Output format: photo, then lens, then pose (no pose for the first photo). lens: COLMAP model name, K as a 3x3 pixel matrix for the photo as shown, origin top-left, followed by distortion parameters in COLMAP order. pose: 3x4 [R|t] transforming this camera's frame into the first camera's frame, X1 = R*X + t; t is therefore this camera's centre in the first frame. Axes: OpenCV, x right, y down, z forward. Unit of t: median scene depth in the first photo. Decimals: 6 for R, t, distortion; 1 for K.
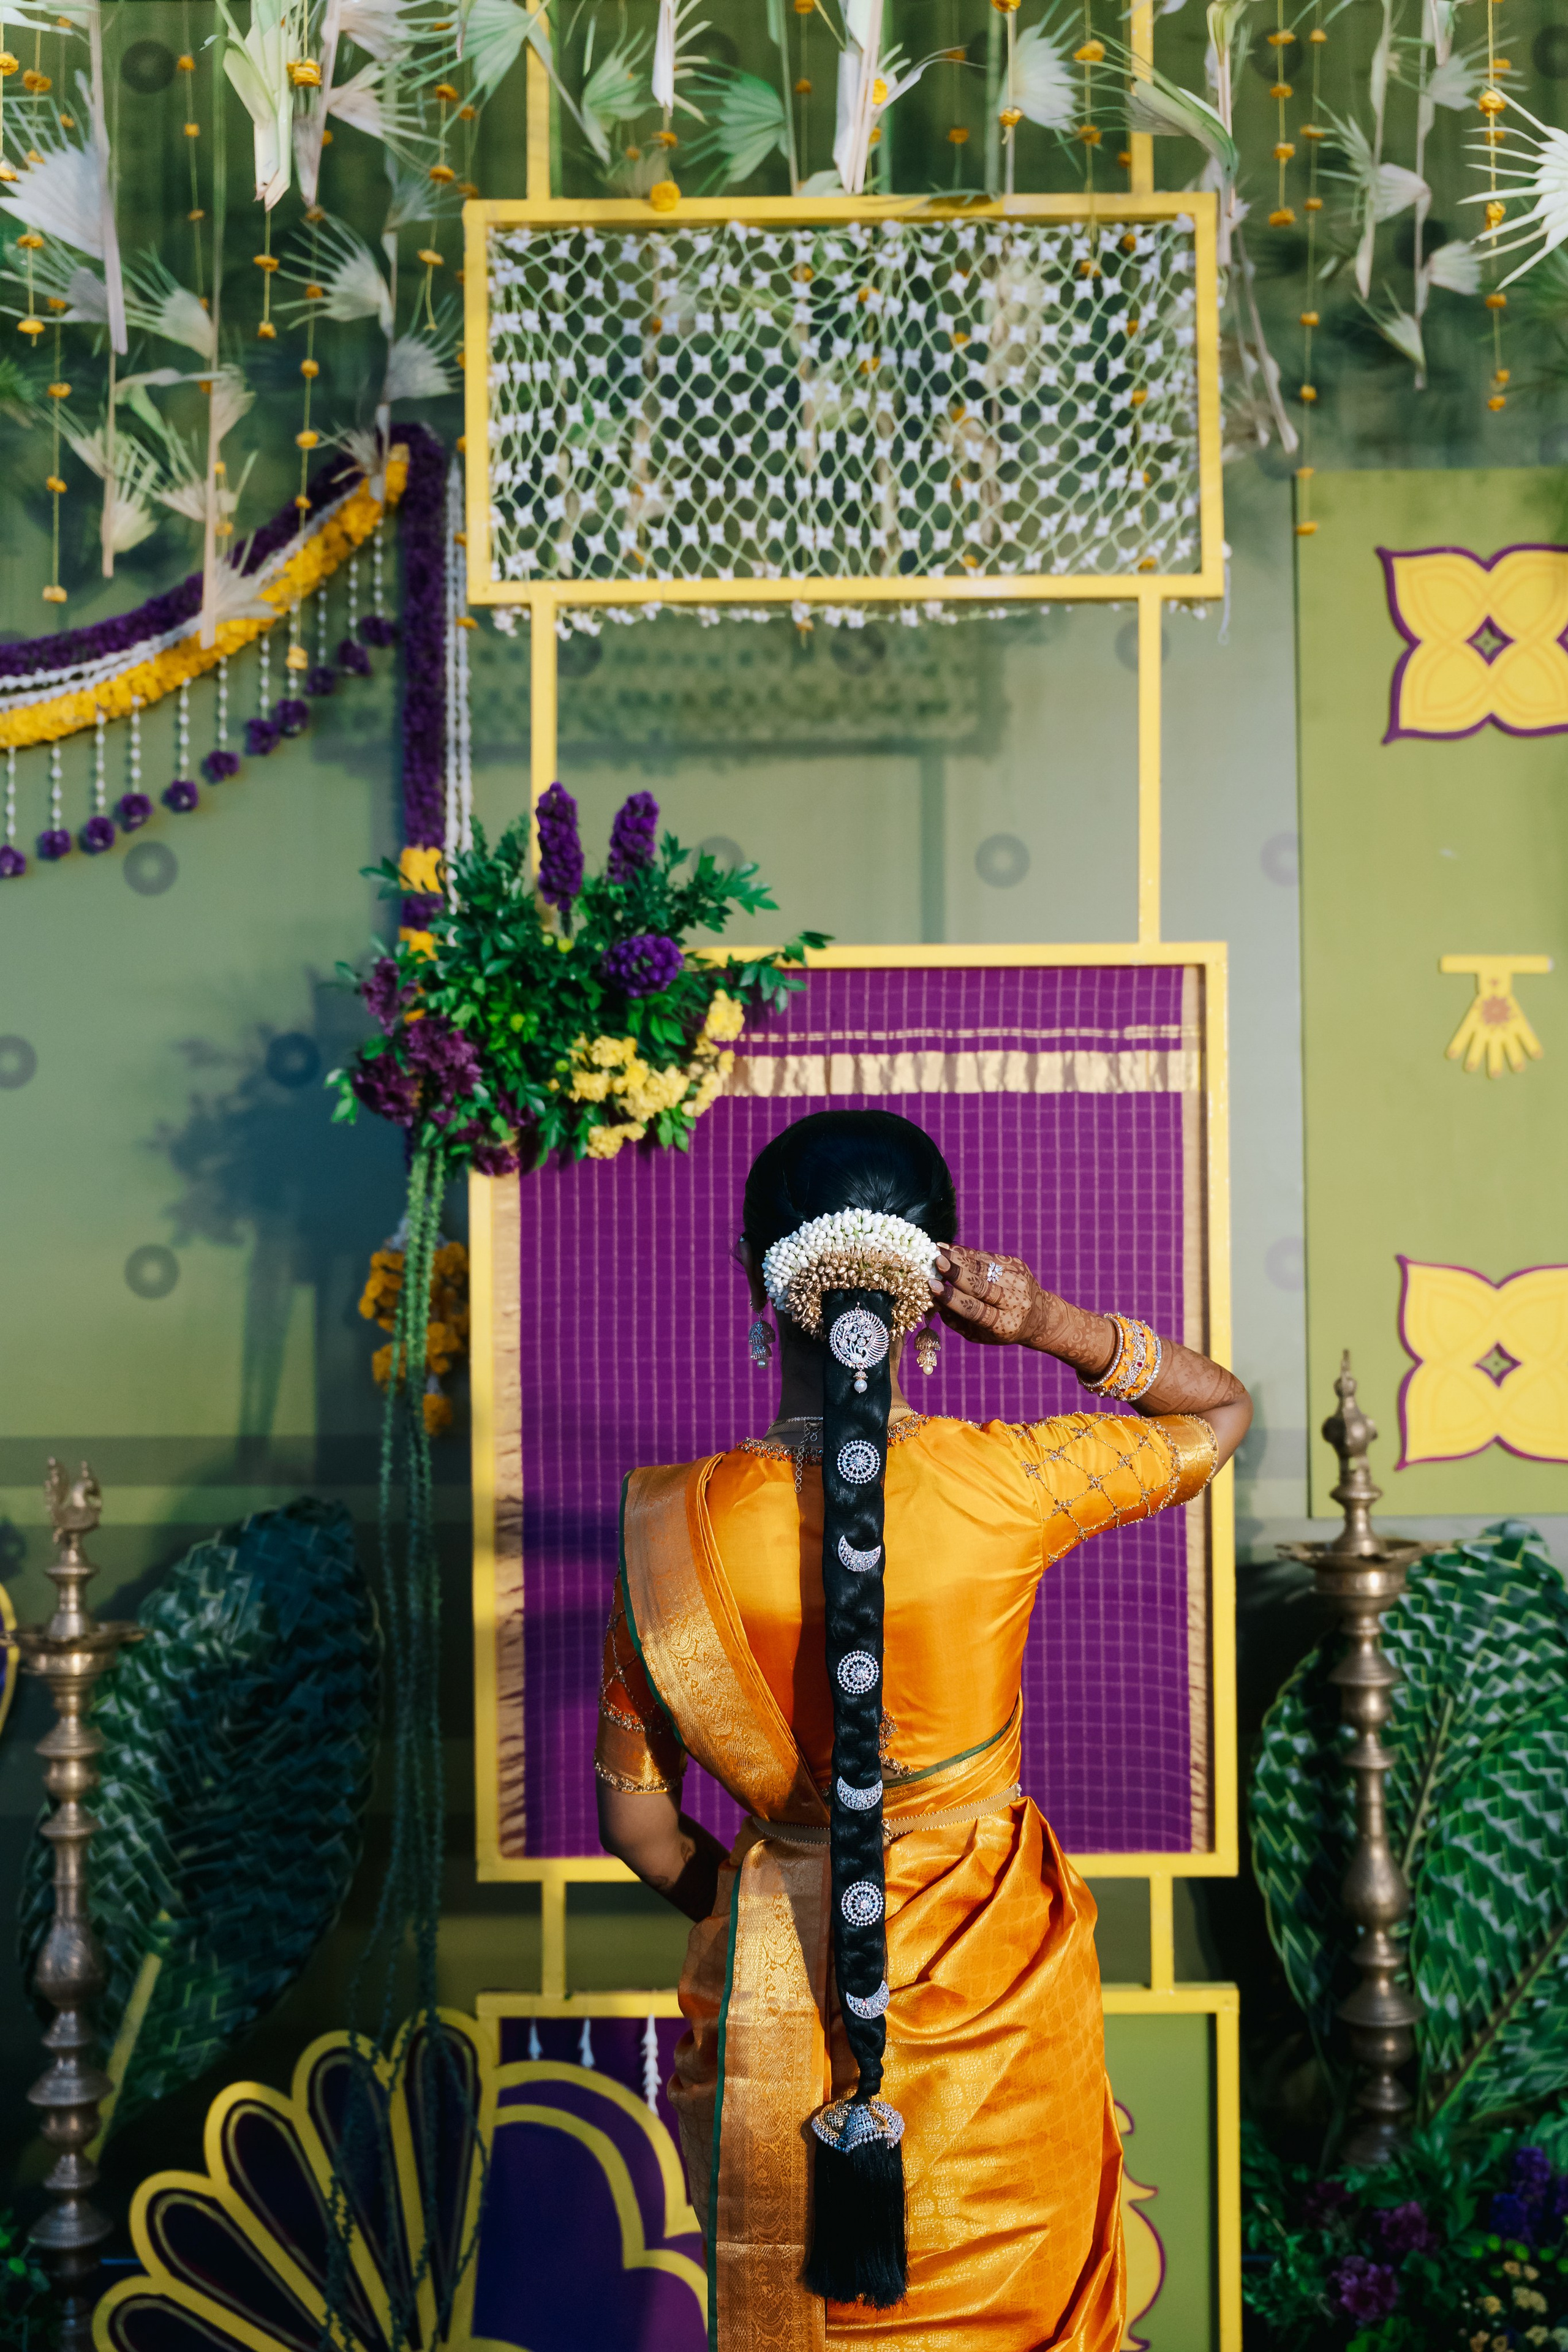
lens RADIAL K [[2303.5, 0, 948.7], [0, 2303.5, 1354.6], [0, 0, 1]] dist [-0.017817, 0.003771]
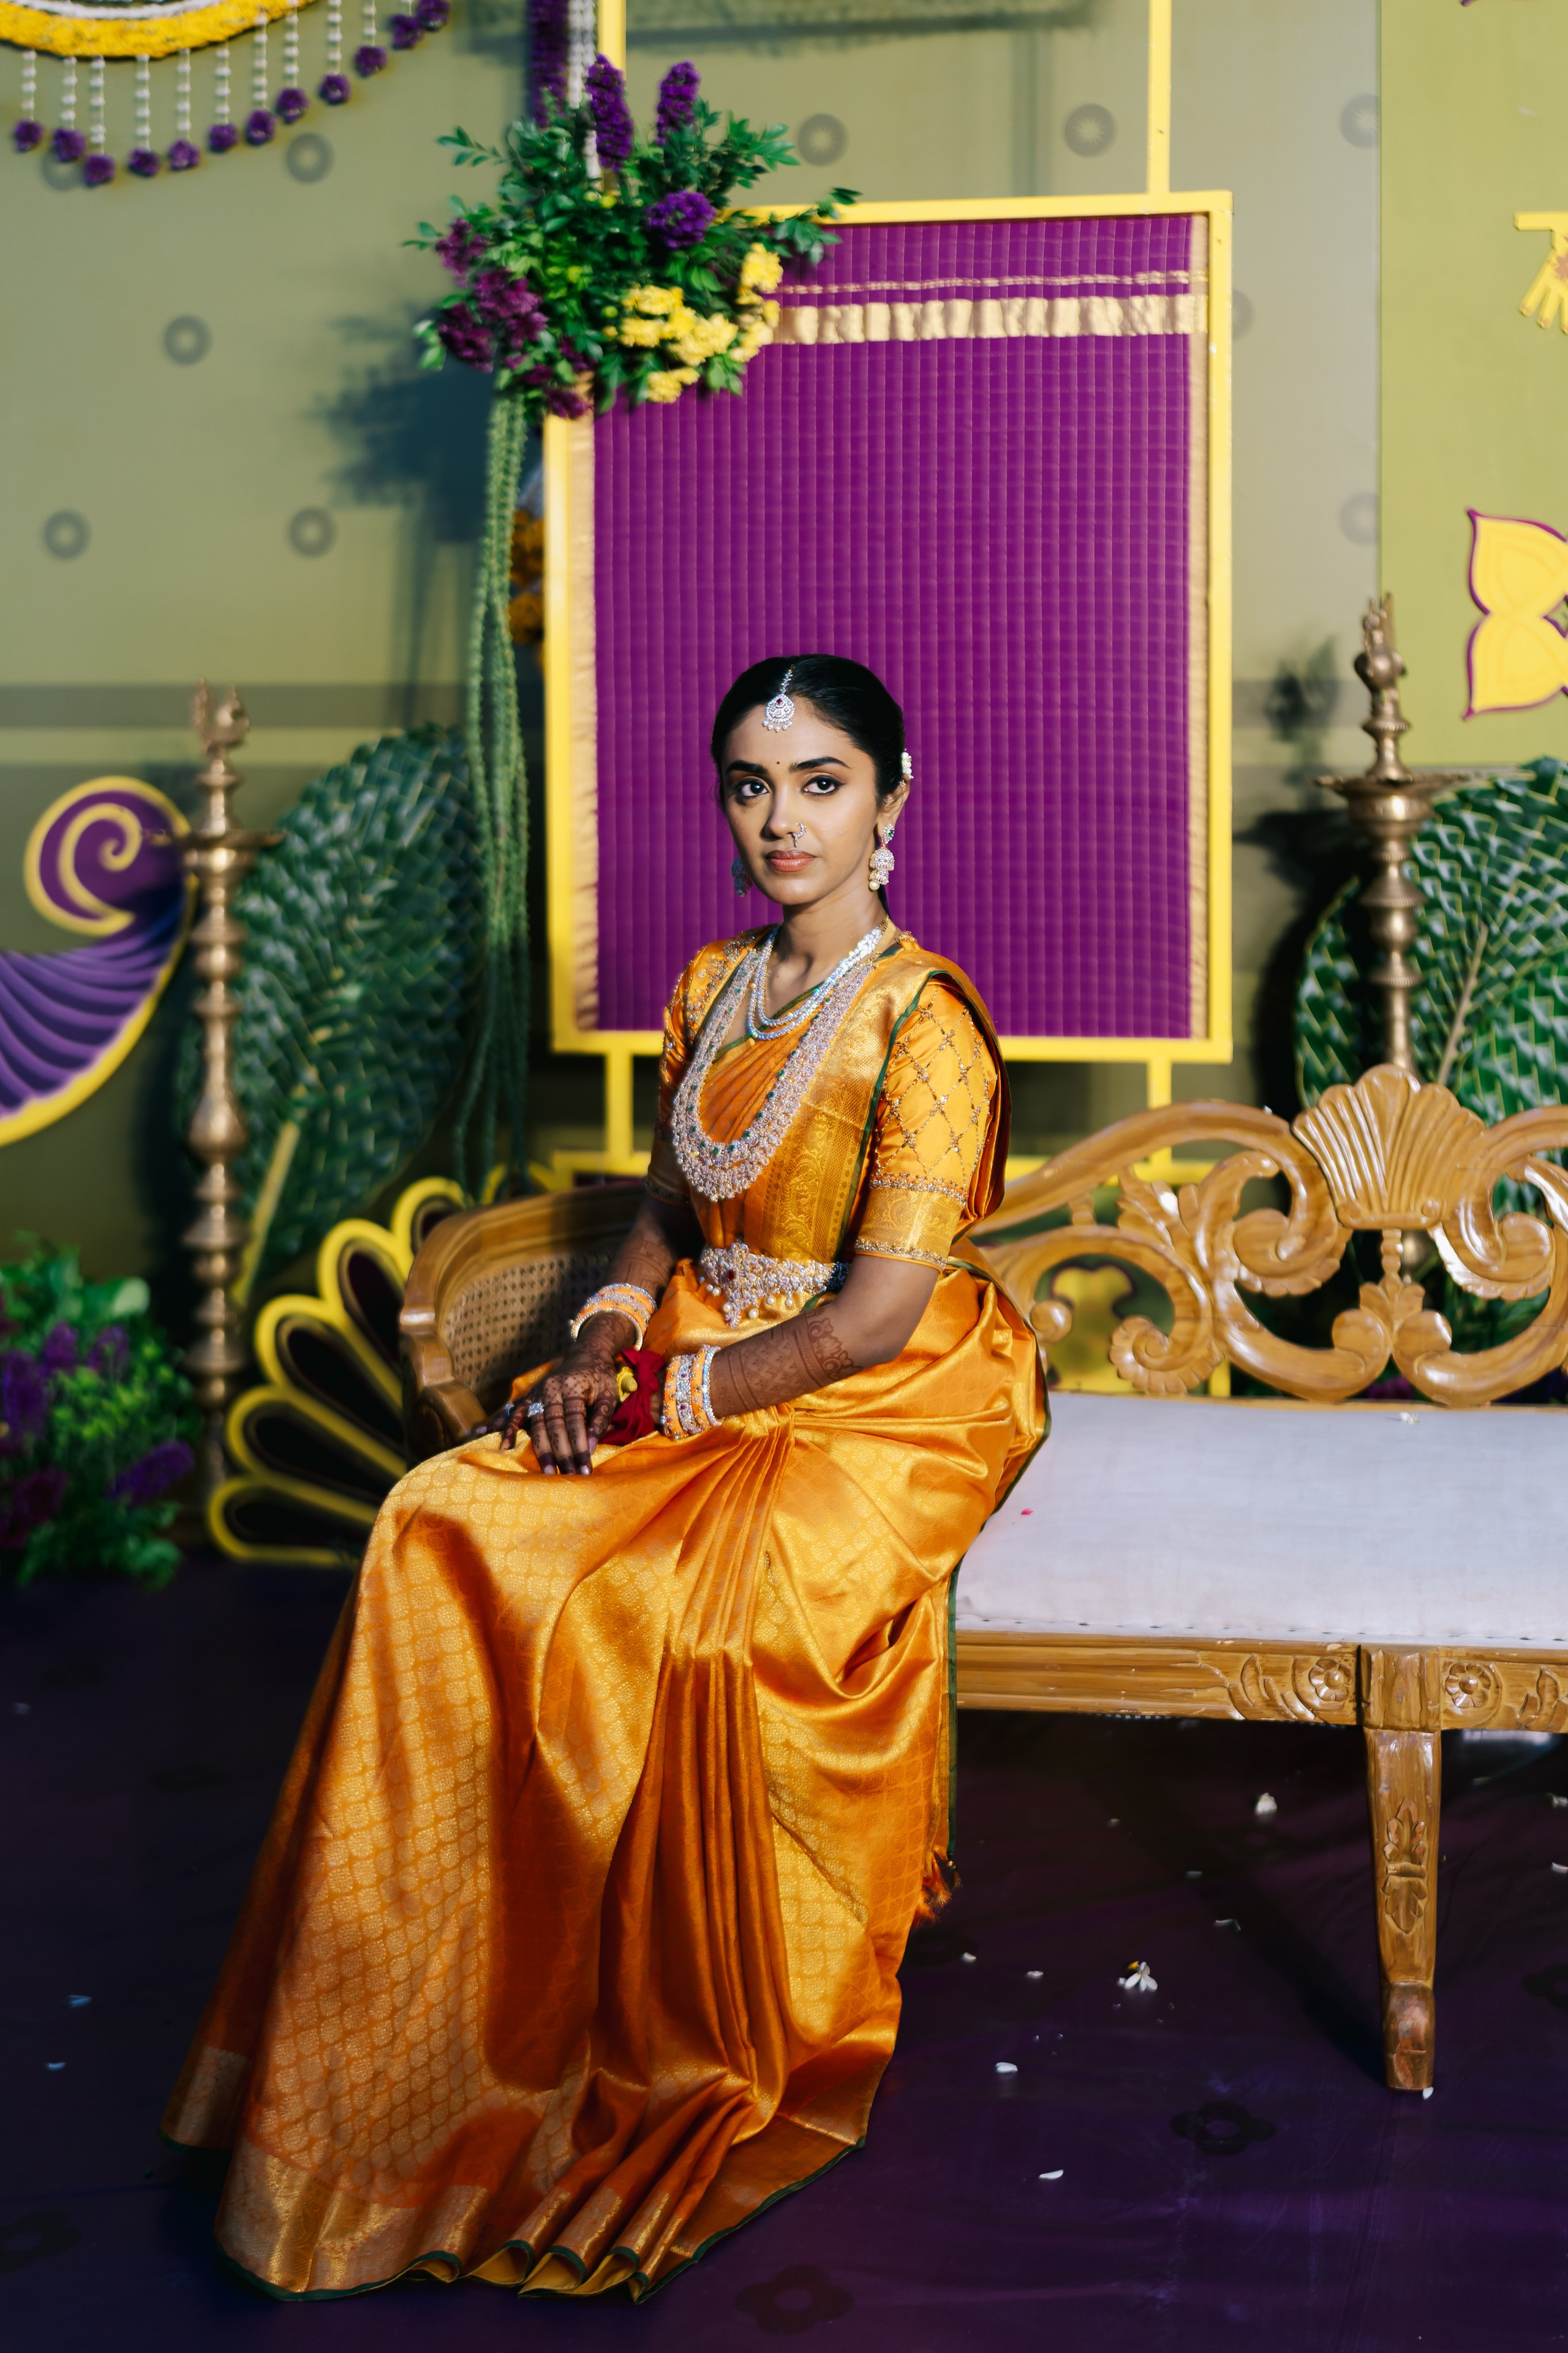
lens RADIAL K [[2609.8, 0, 1007.4], [0, 2609.8, 867.6], [0, 0, 1]] dist [0.002167, 0.016746]
pose [[0.989629, 0.013371, -0.143026, 0.194689], [-0.007850, 0.999205, 0.039099, 0.087738], [0.143435, -0.037571, 0.988946, -0.224416]]
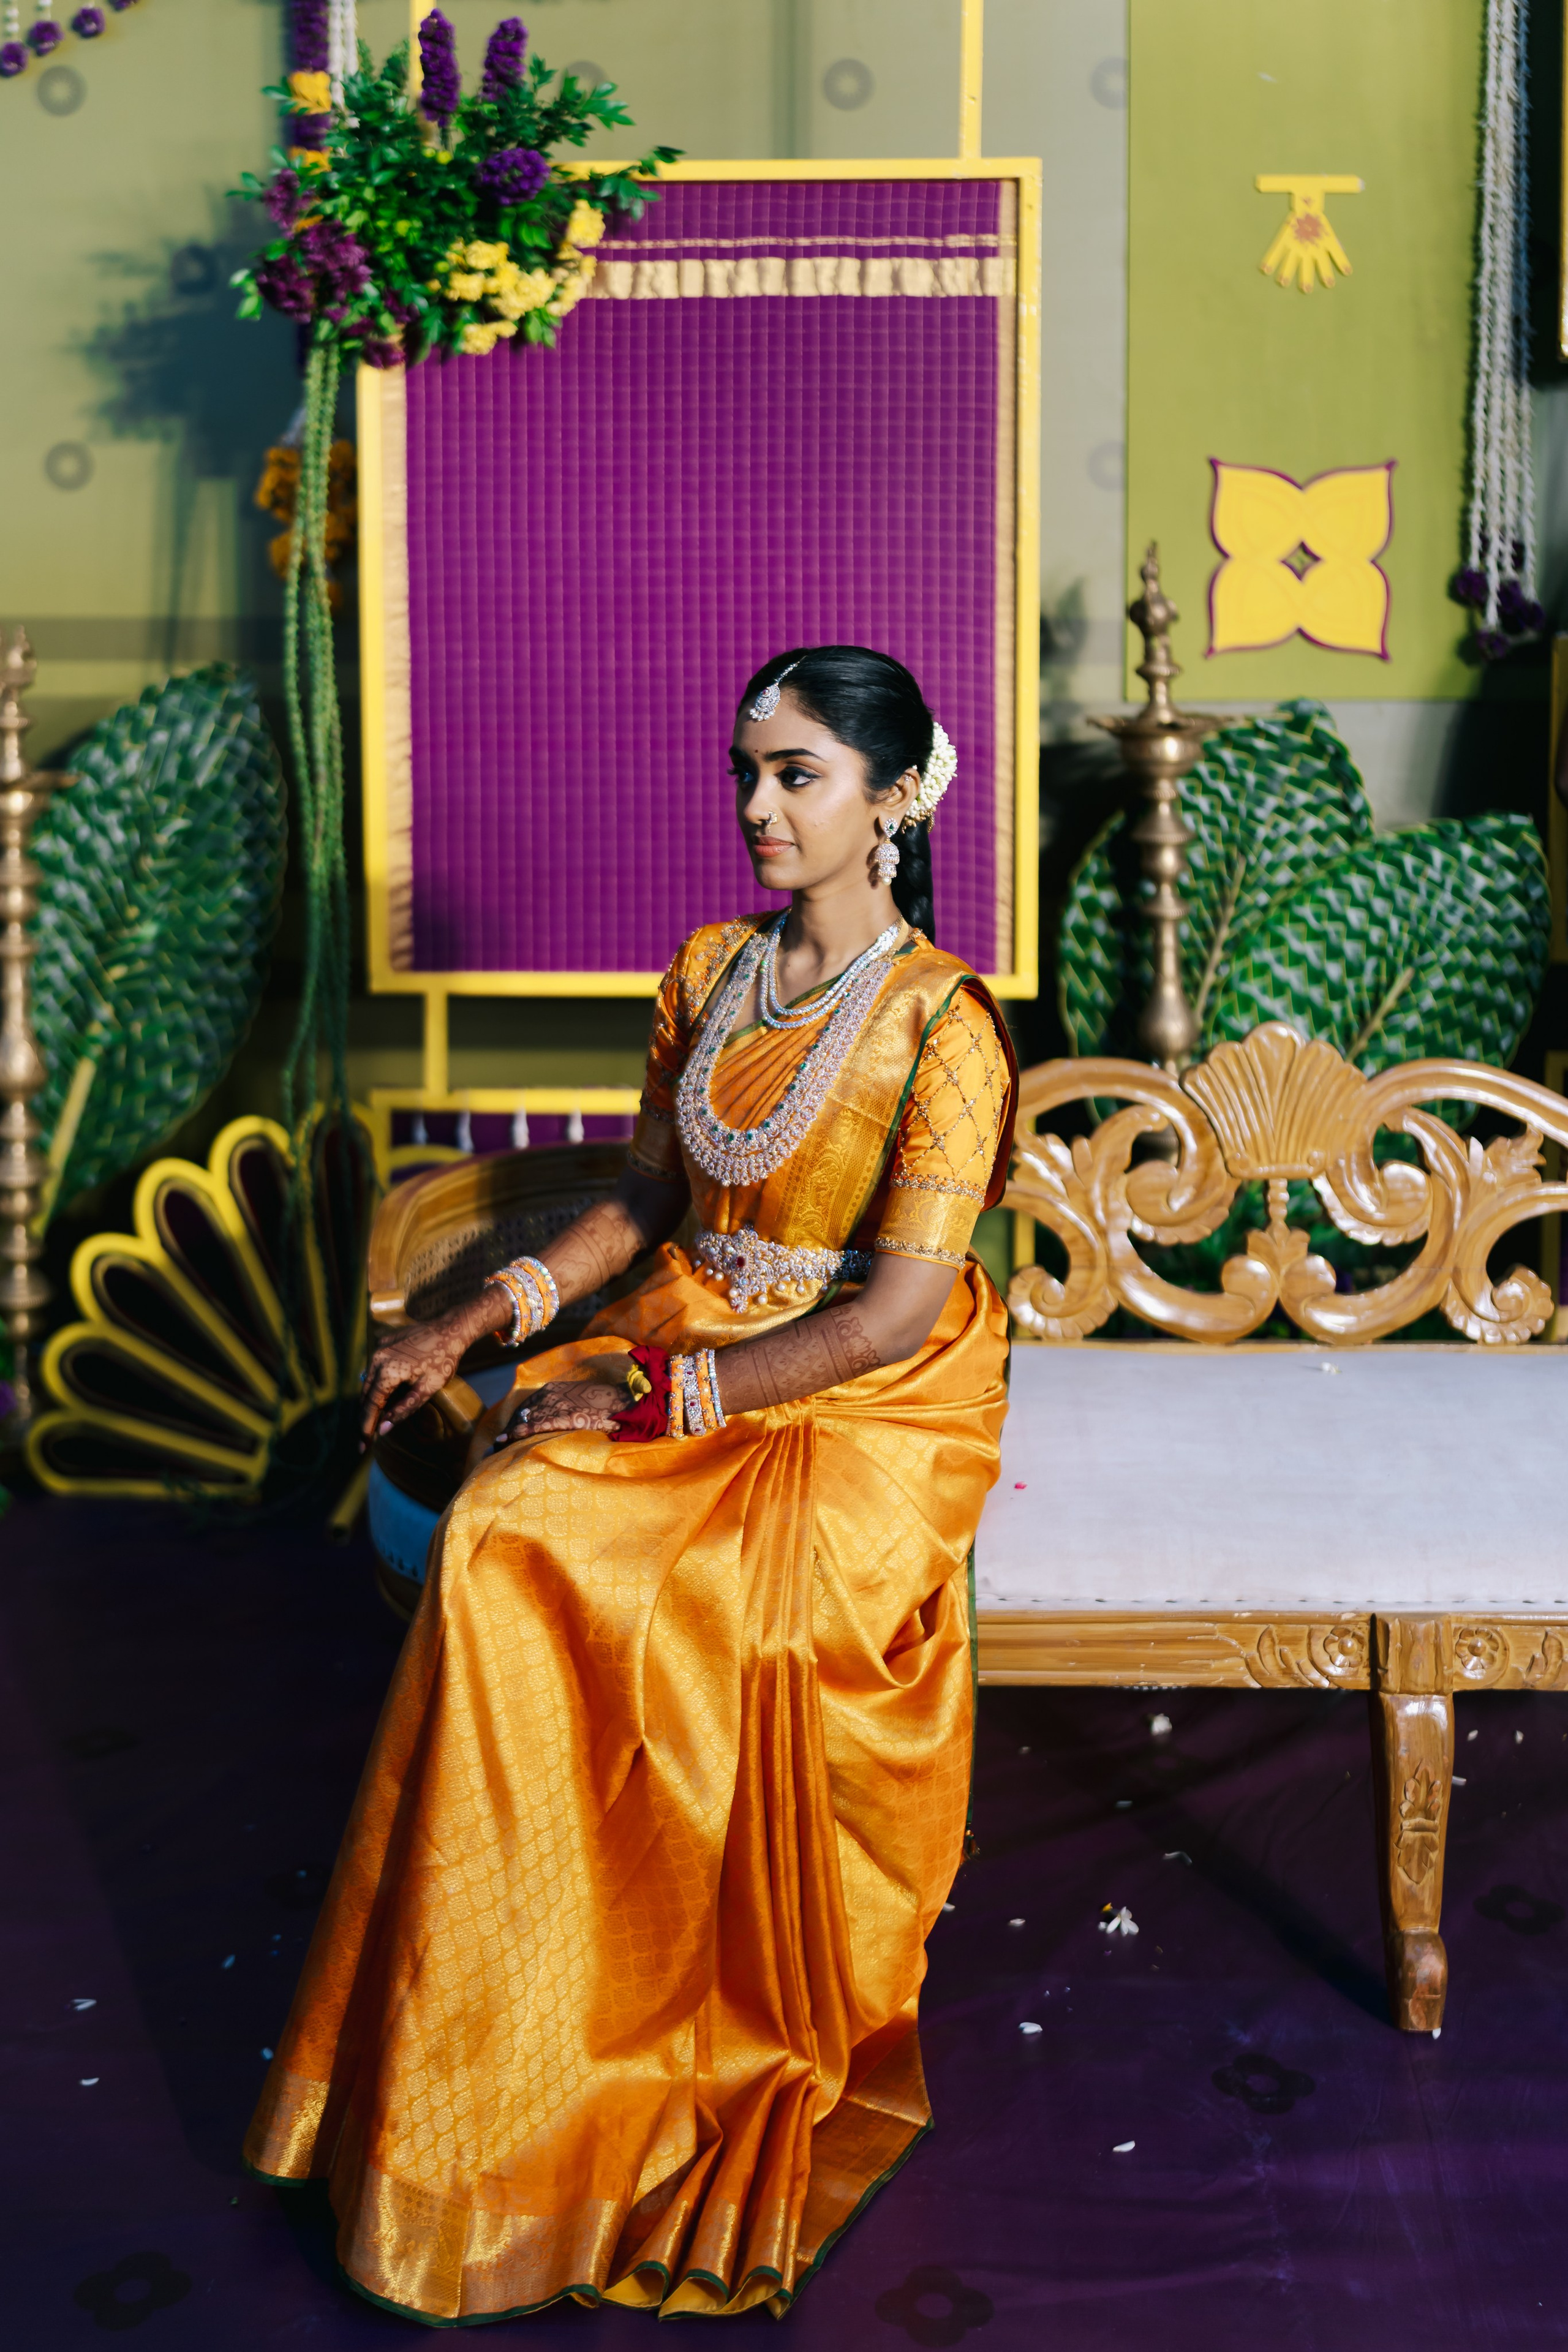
lens RADIAL K [[2424.2, 0, 755.2], [0, 2424.2, 821.5], [0, 0, 1]] dist [0.005428, 0.002577]
pose [[0.999416, 0.009951, -0.032684, 0.025015], [-0.007394, 0.996969, 0.077449, 0.048783], [0.033356, -0.077162, 0.996460, -0.186207]]
